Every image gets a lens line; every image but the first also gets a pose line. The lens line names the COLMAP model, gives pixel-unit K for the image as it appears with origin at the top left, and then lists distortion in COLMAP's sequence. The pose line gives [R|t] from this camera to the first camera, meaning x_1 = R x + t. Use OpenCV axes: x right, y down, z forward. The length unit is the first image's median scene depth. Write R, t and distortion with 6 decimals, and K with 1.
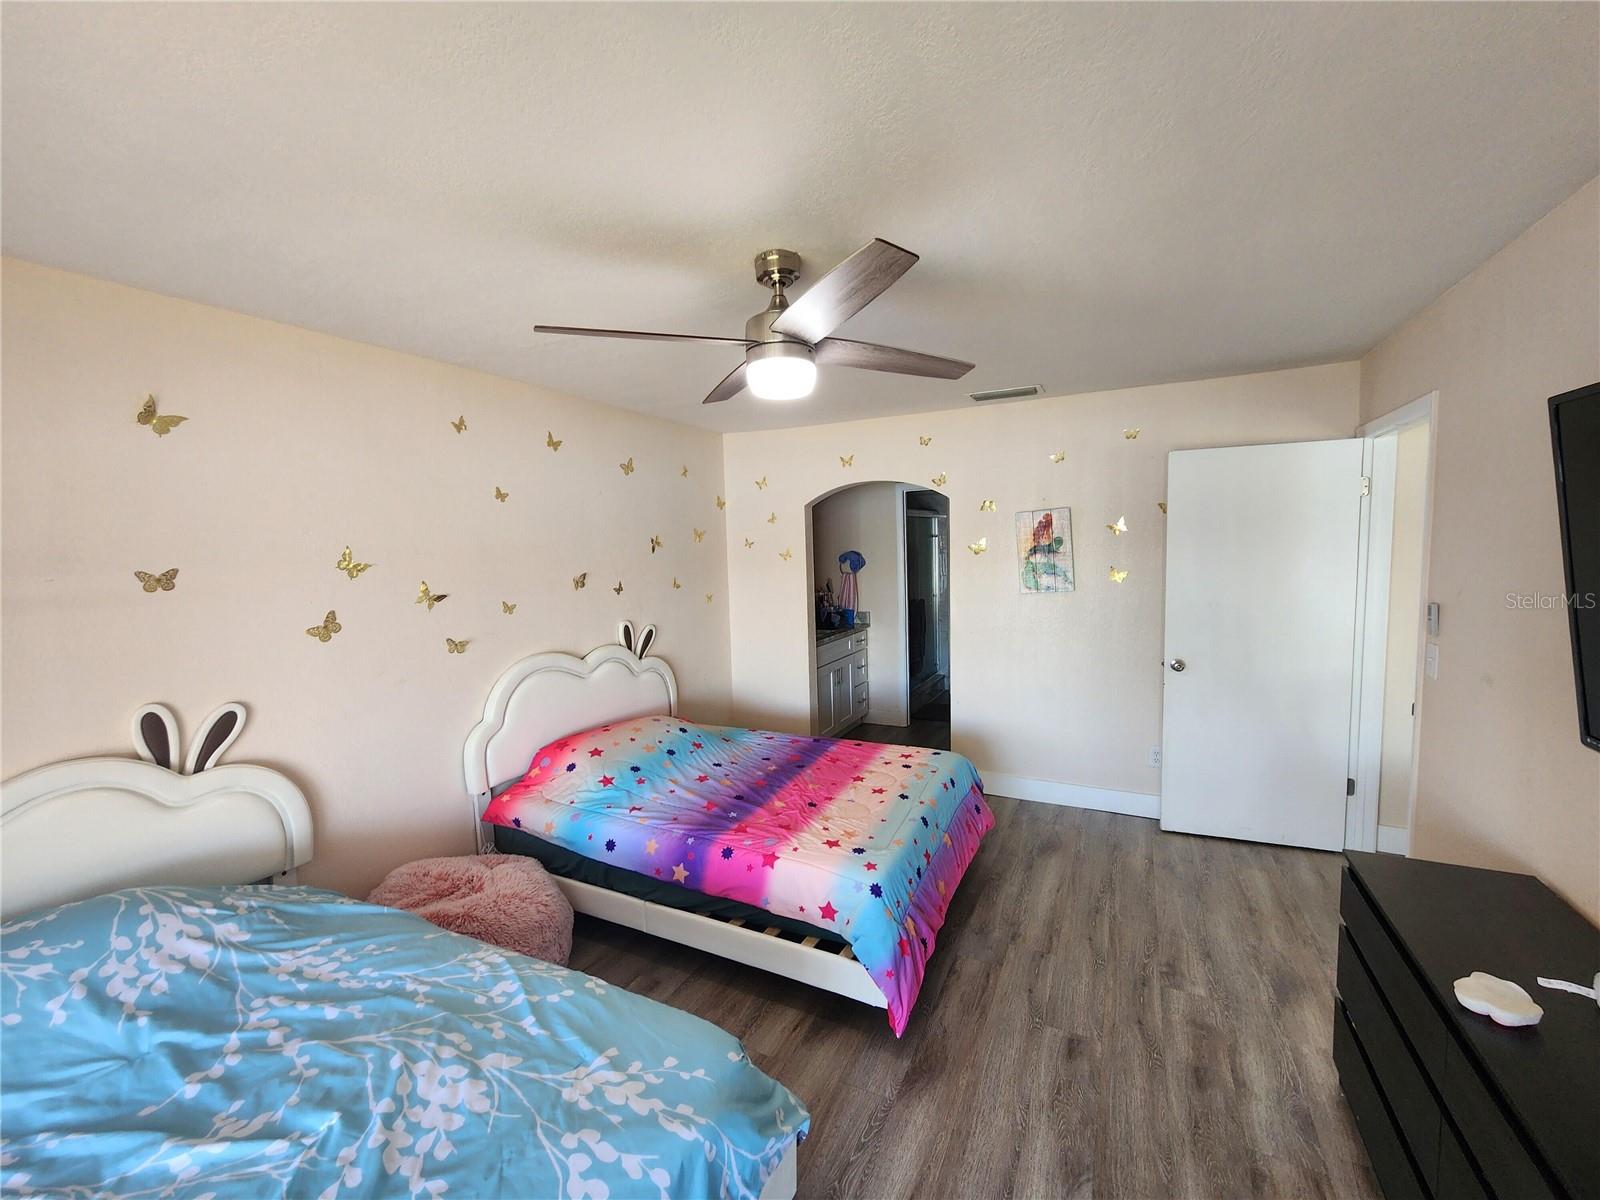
lens RADIAL K [[661.8, 0, 802.4], [0, 661.8, 598.7], [0, 0, 1]] dist [-0.002646, 0.000832]
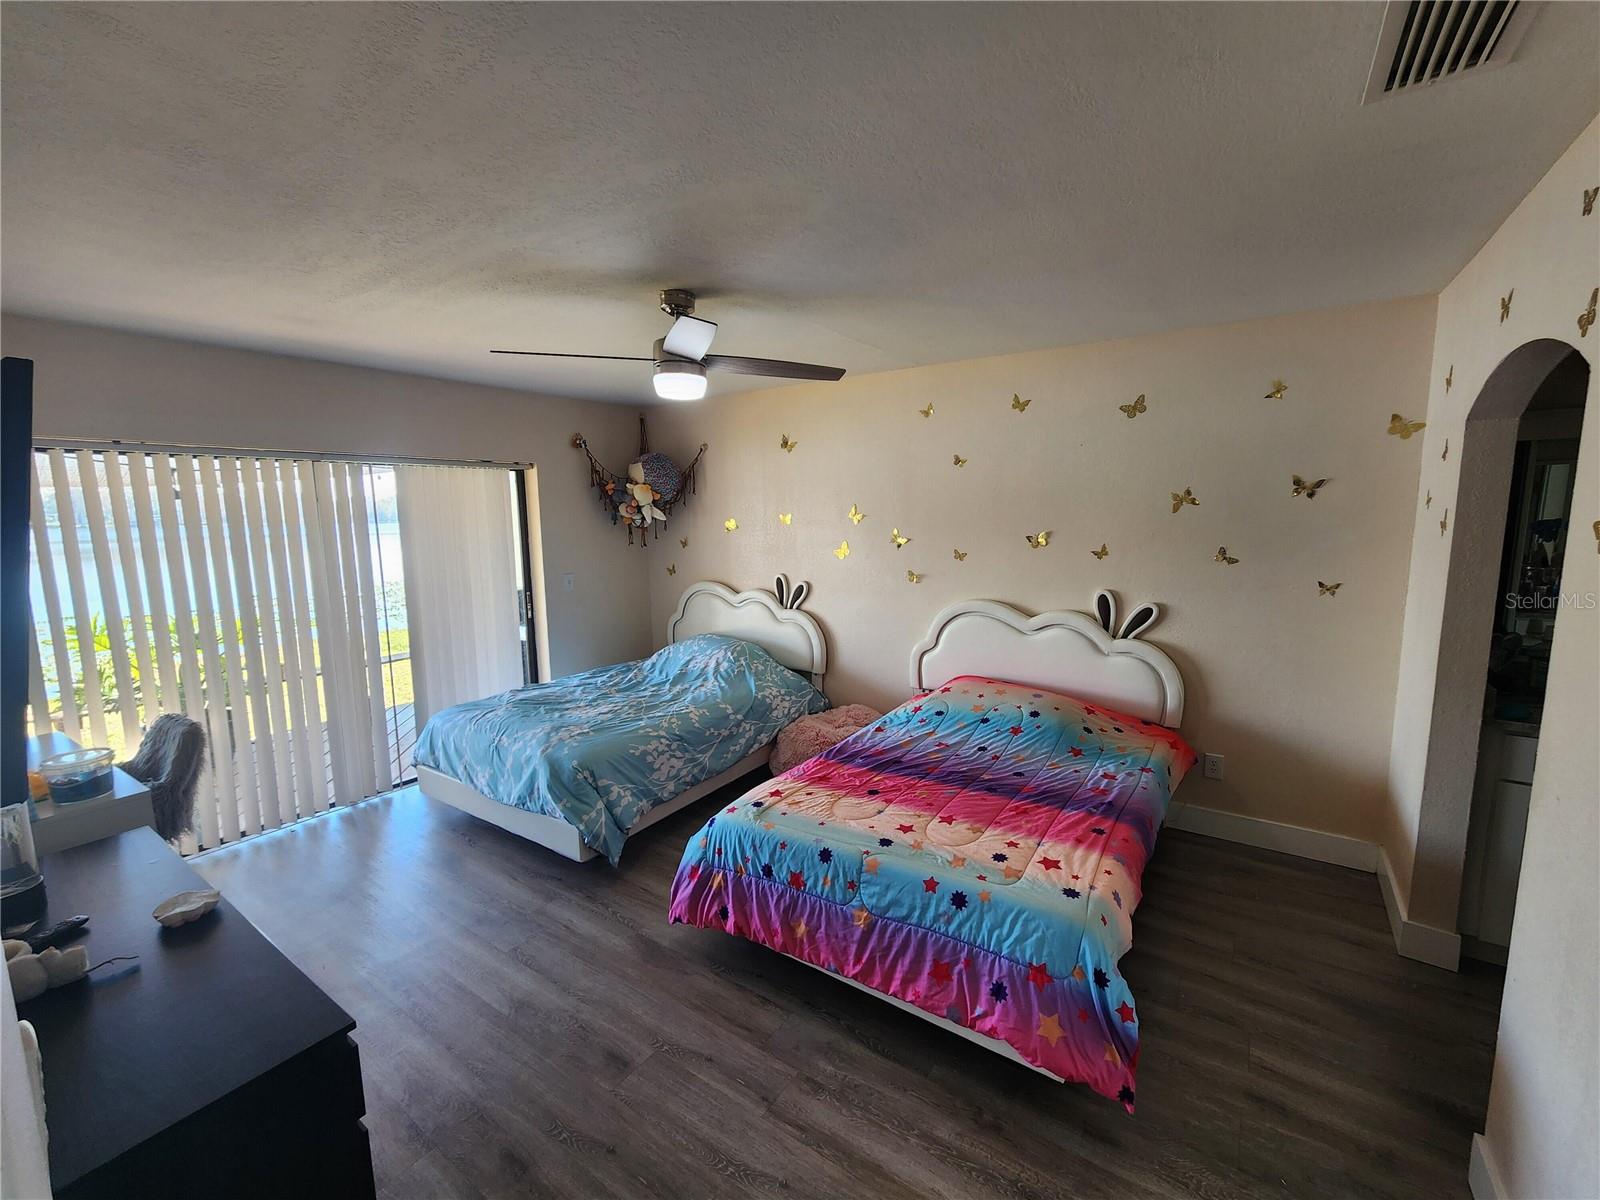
lens RADIAL K [[661.8, 0, 803.0], [0, 661.8, 599.5], [0, 0, 1]] dist [-0.002646, 0.000832]
pose [[-0.148003, 0.159173, -0.976094, 0.866821], [-0.065457, 0.983223, 0.170261, -0.102867], [0.986818, 0.089091, -0.135101, 0.975290]]
